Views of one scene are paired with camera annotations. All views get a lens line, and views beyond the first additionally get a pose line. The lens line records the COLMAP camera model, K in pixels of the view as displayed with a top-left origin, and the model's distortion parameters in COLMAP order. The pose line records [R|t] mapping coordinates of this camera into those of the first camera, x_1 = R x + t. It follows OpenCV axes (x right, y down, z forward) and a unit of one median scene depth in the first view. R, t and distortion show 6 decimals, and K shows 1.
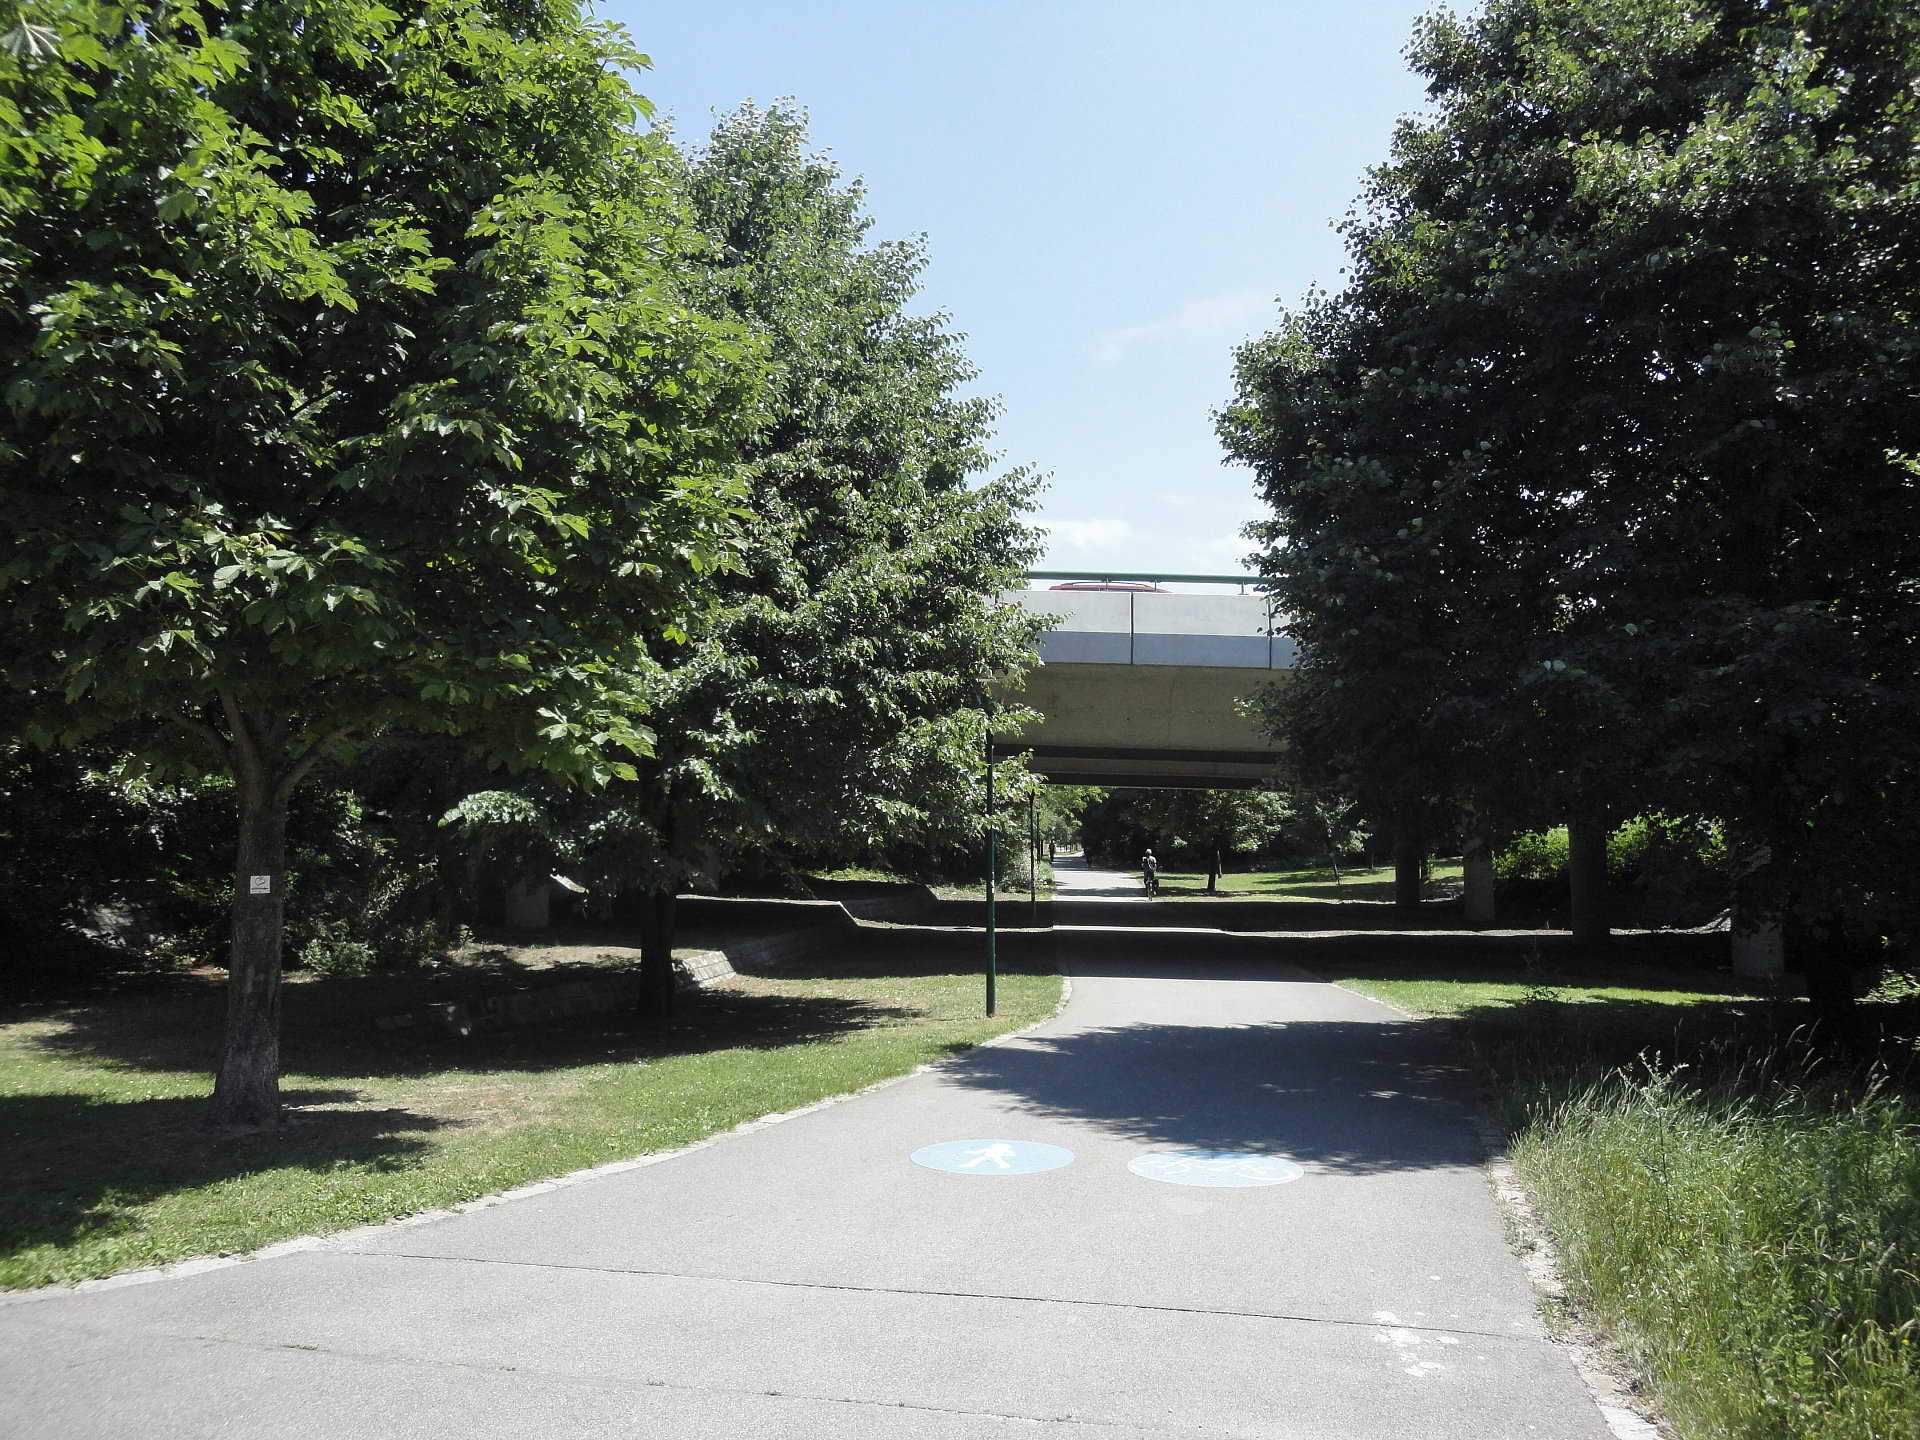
lens RADIAL K [[1296.2, 0, 953.5], [0, 1296.2, 720.3], [0, 0, 1]] dist [-0.009907, 0.014116]
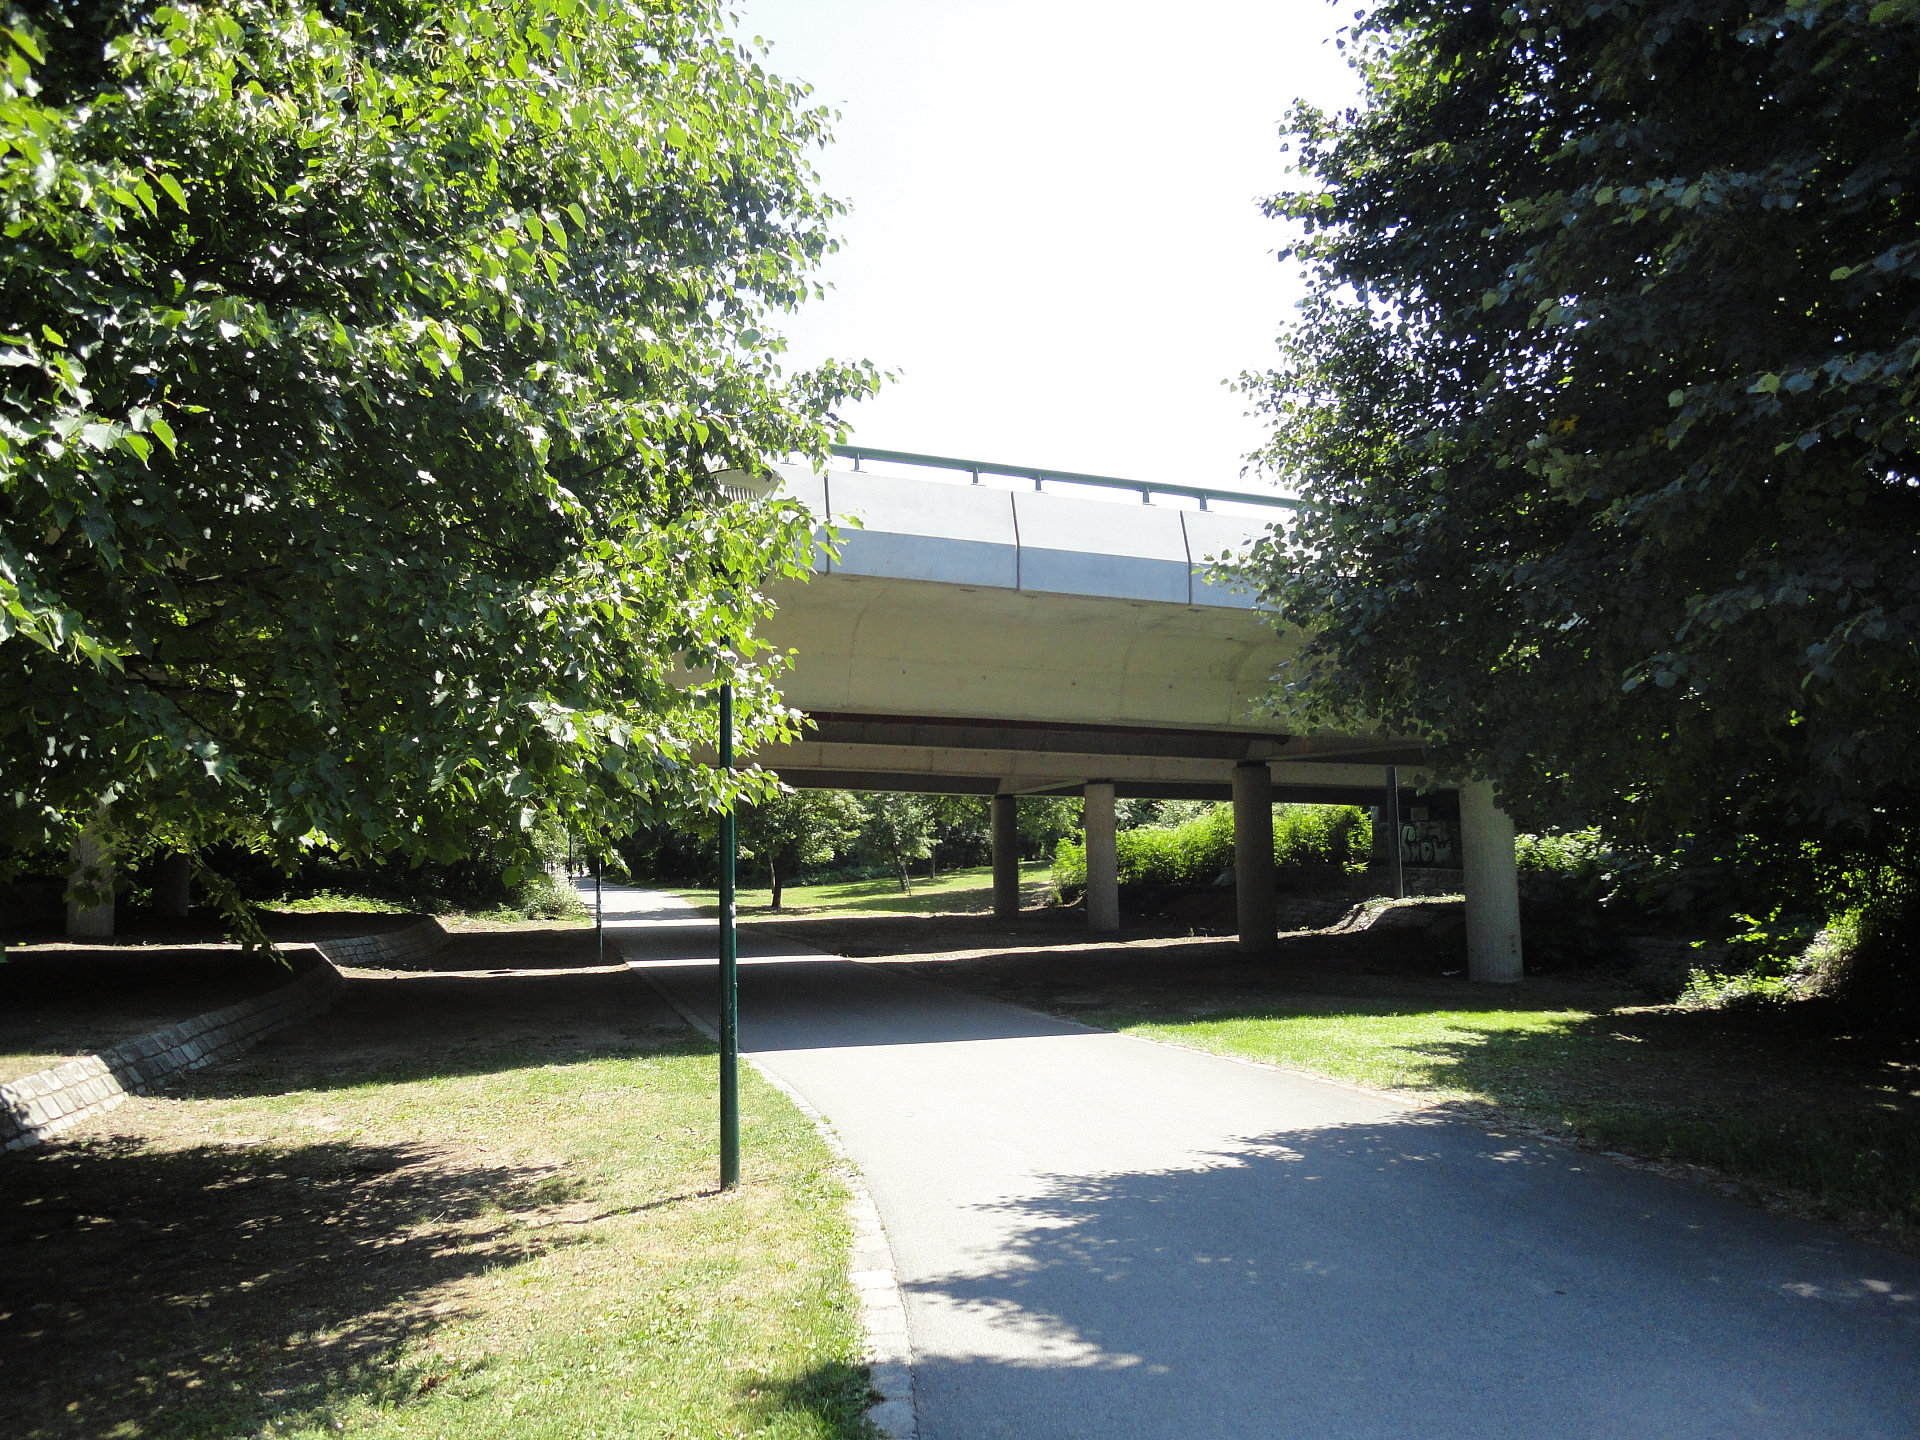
lens RADIAL K [[1296.2, 0, 955.5], [0, 1296.2, 721.0], [0, 0, 1]] dist [-0.009907, 0.014116]
pose [[0.926109, 0.016520, 0.376894, -0.035885], [-0.011773, 0.999820, -0.014896, 0.029002], [-0.377073, 0.009358, 0.926136, 0.243649]]
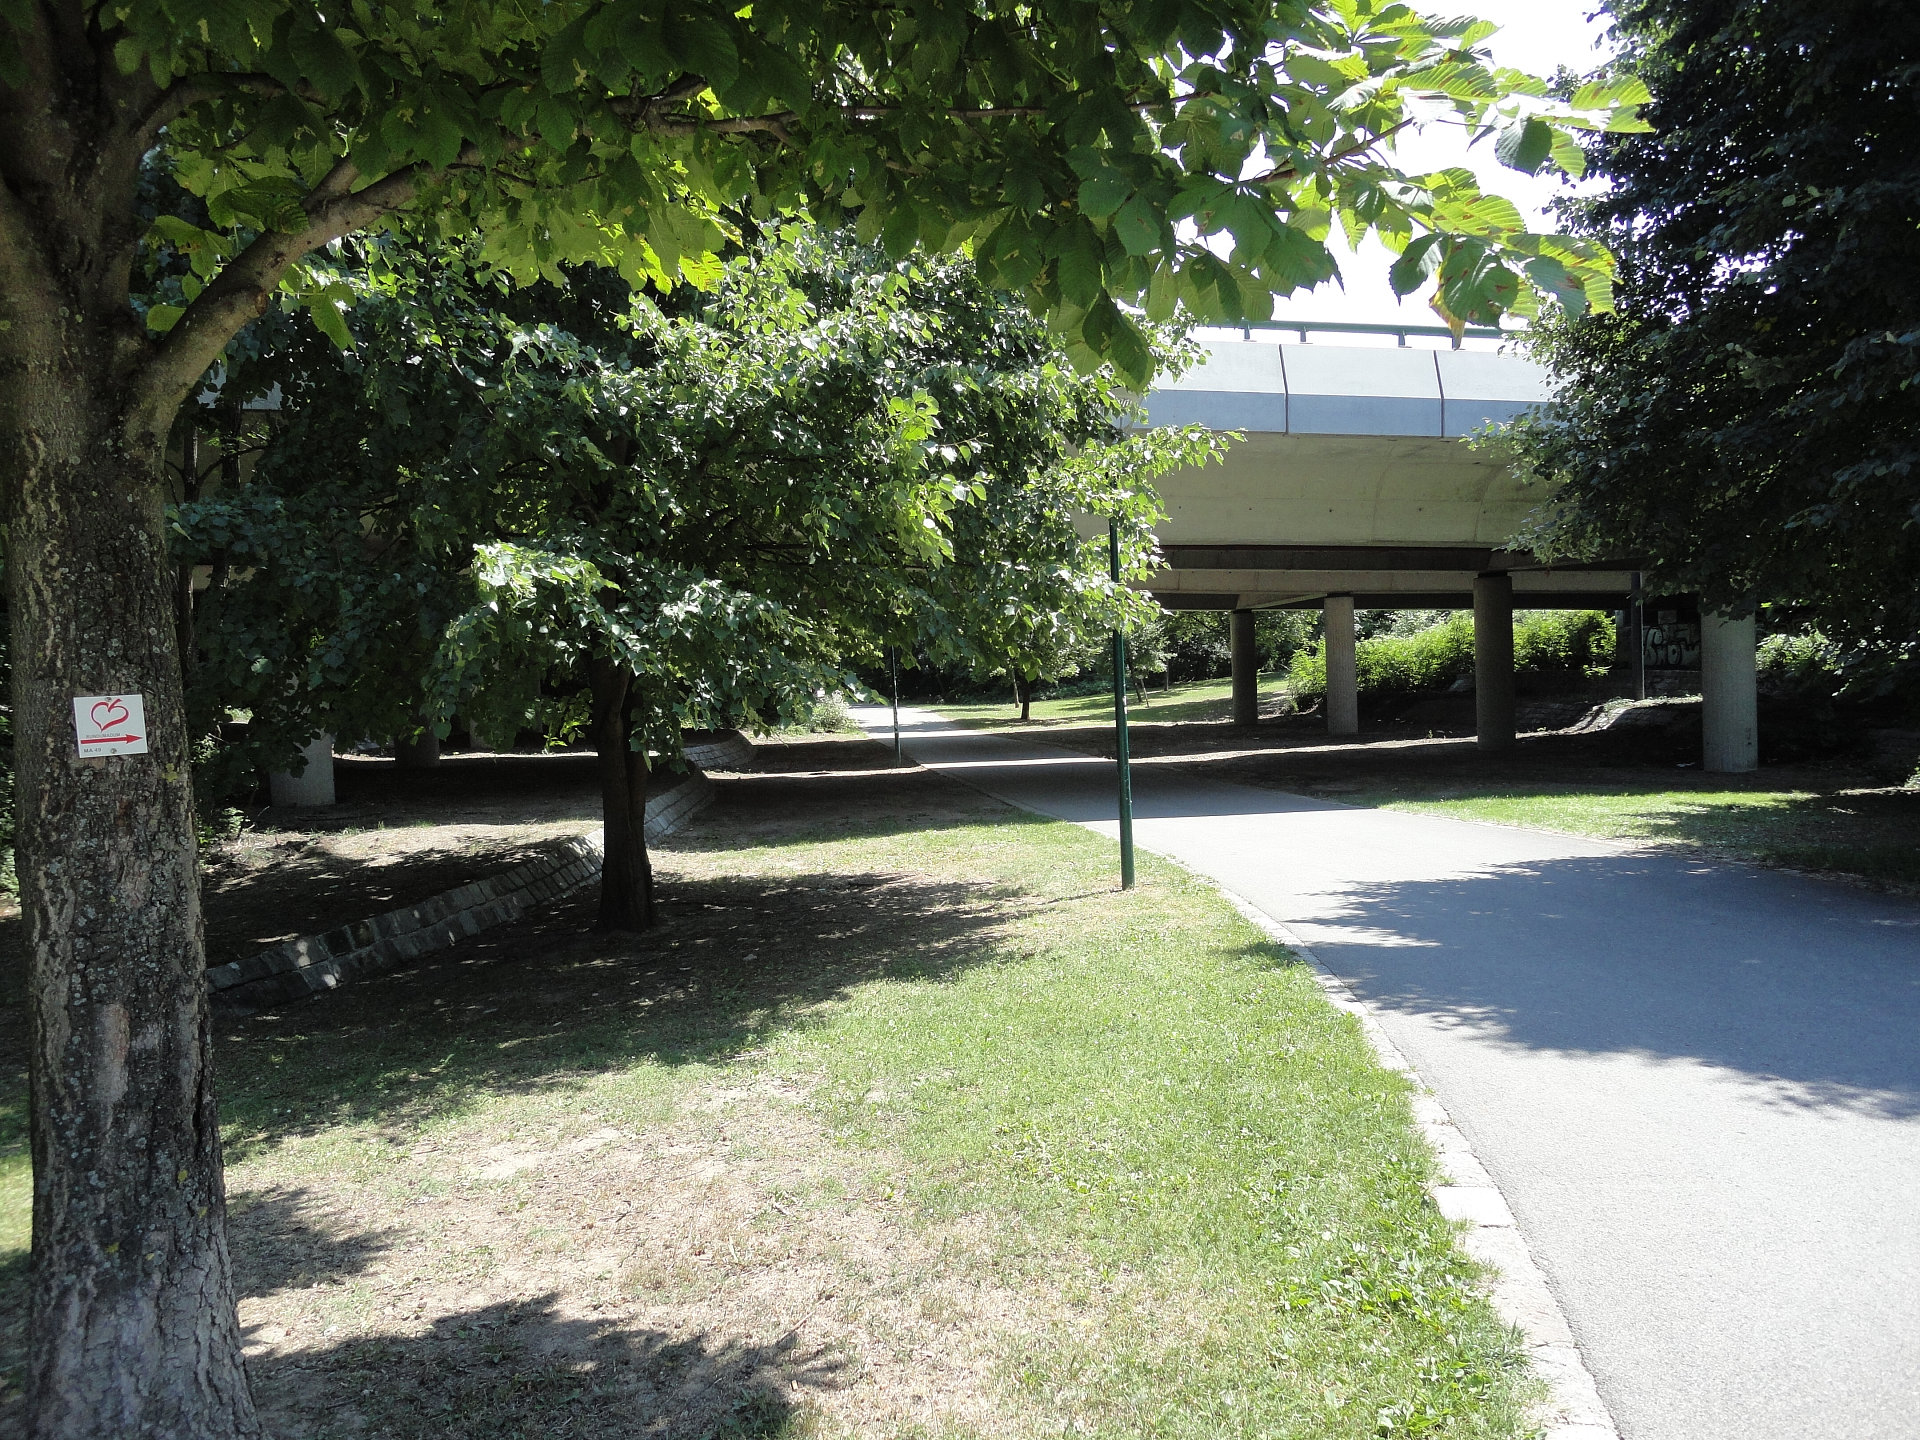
lens RADIAL K [[1296.2, 0, 957.2], [0, 1296.2, 724.1], [0, 0, 1]] dist [-0.009907, 0.014116]
pose [[0.974126, -0.051407, 0.220080, -0.099289], [0.023698, 0.991653, 0.126741, 0.022572], [-0.224759, -0.118247, 0.967213, 0.162118]]
